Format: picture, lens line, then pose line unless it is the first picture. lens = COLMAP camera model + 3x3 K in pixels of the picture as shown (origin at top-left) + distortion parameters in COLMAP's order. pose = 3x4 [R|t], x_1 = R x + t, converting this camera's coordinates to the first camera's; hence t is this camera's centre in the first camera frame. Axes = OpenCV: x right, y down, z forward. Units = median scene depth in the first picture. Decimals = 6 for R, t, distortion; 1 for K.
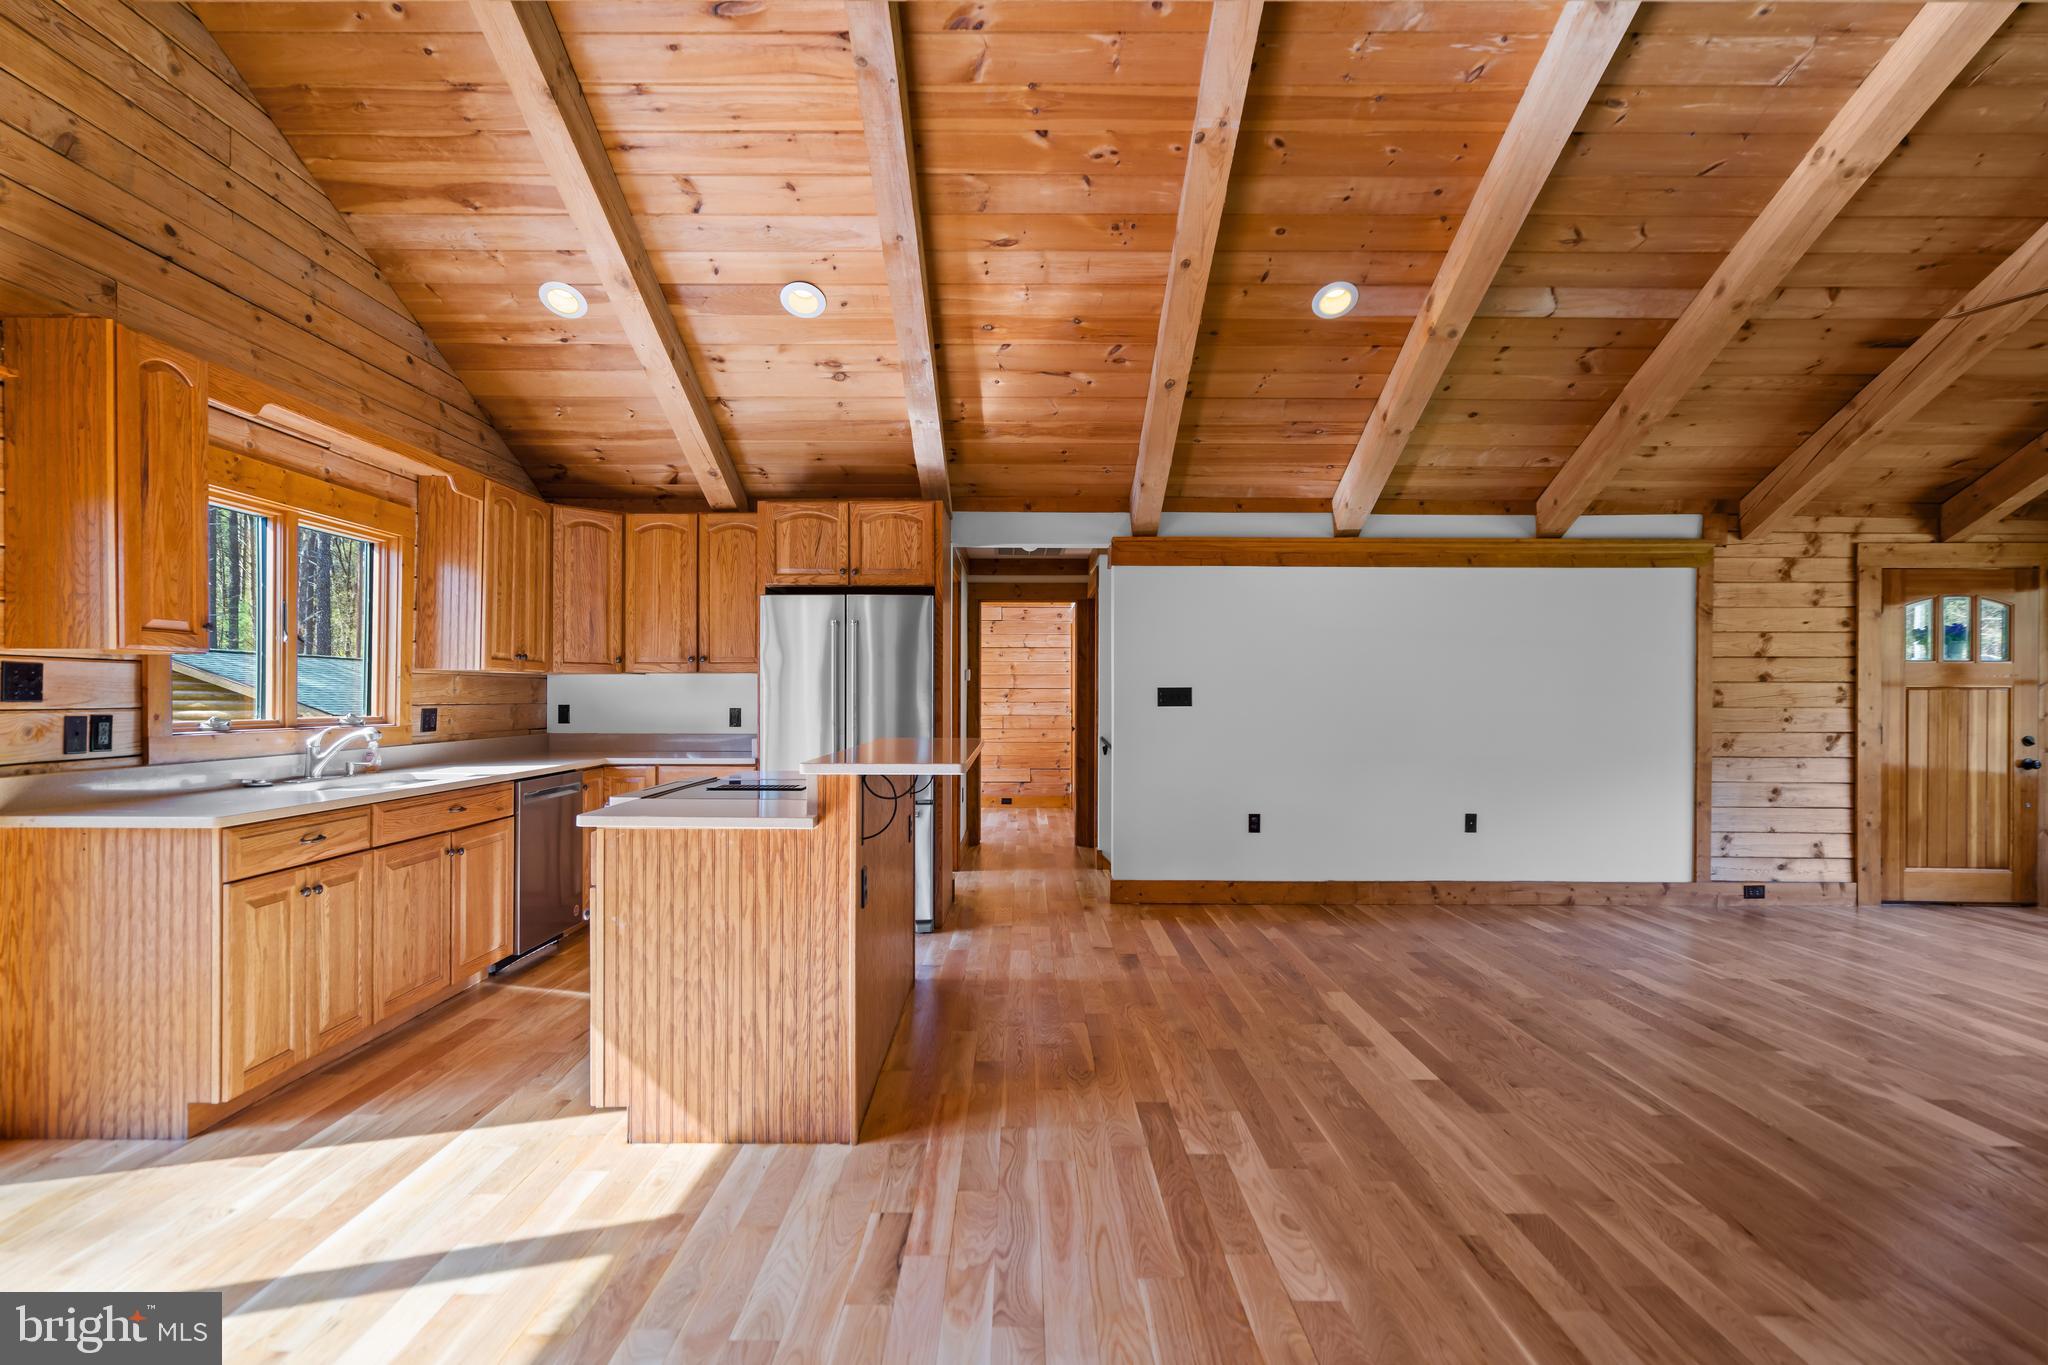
lens RADIAL K [[939.3, 0, 1017.0], [0, 939.3, 697.2], [0, 0, 1]] dist [-0.000127, 0.001821]
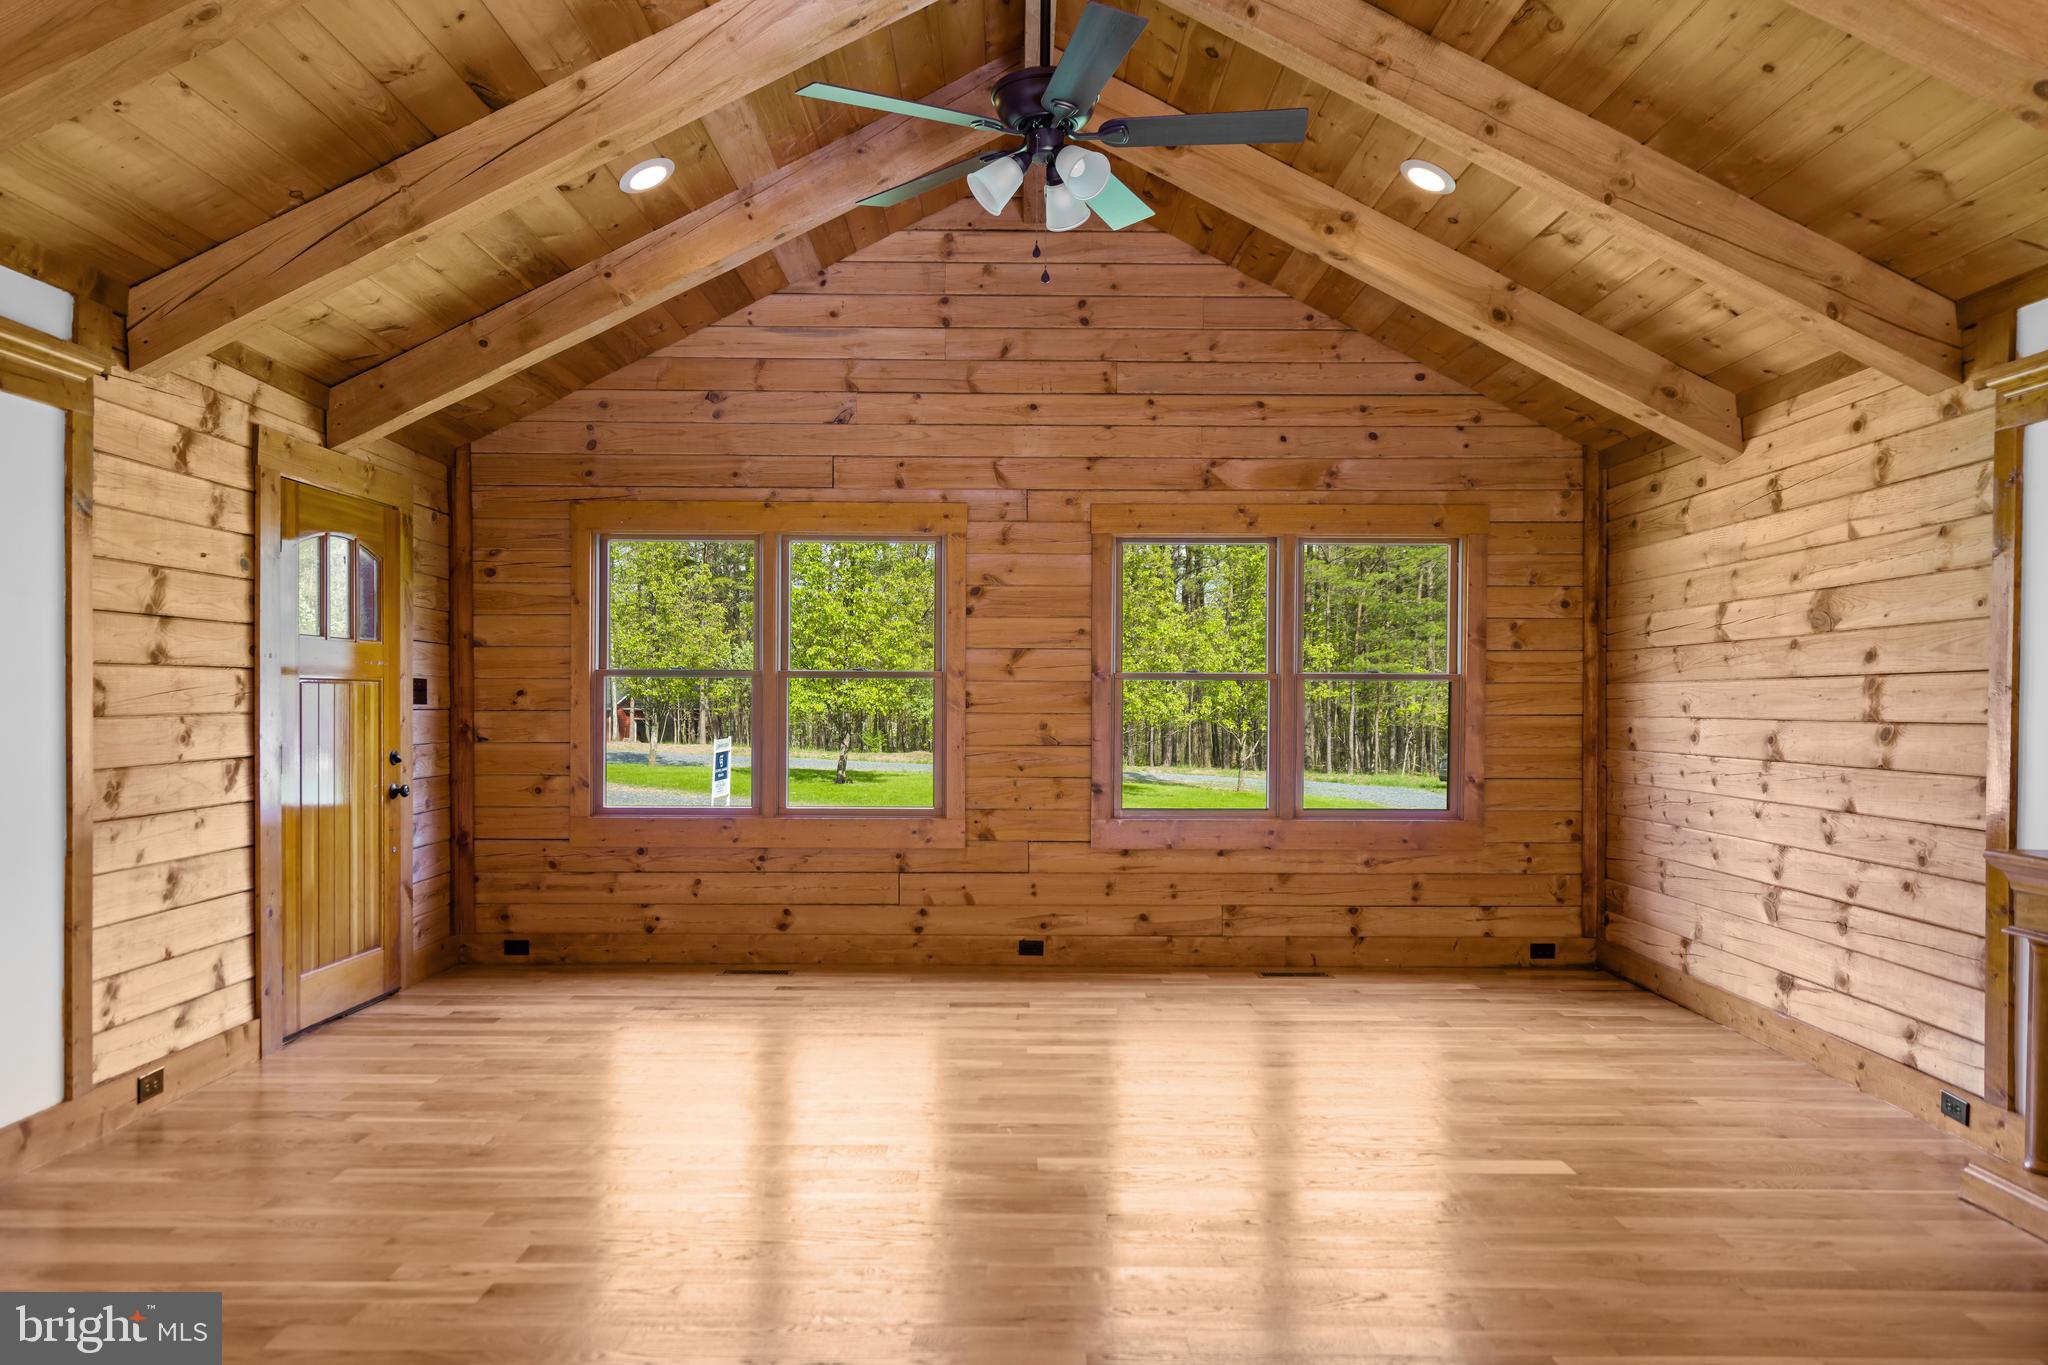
lens RADIAL K [[1406.8, 0, 1026.5], [0, 1406.8, 720.7], [0, 0, 1]] dist [0.025536, -0.015876]
pose [[-0.006682, -0.020847, 0.999760, 0.037646], [-0.006312, 0.999764, 0.020805, -0.005806], [-0.999958, -0.006171, -0.006812, 0.601354]]
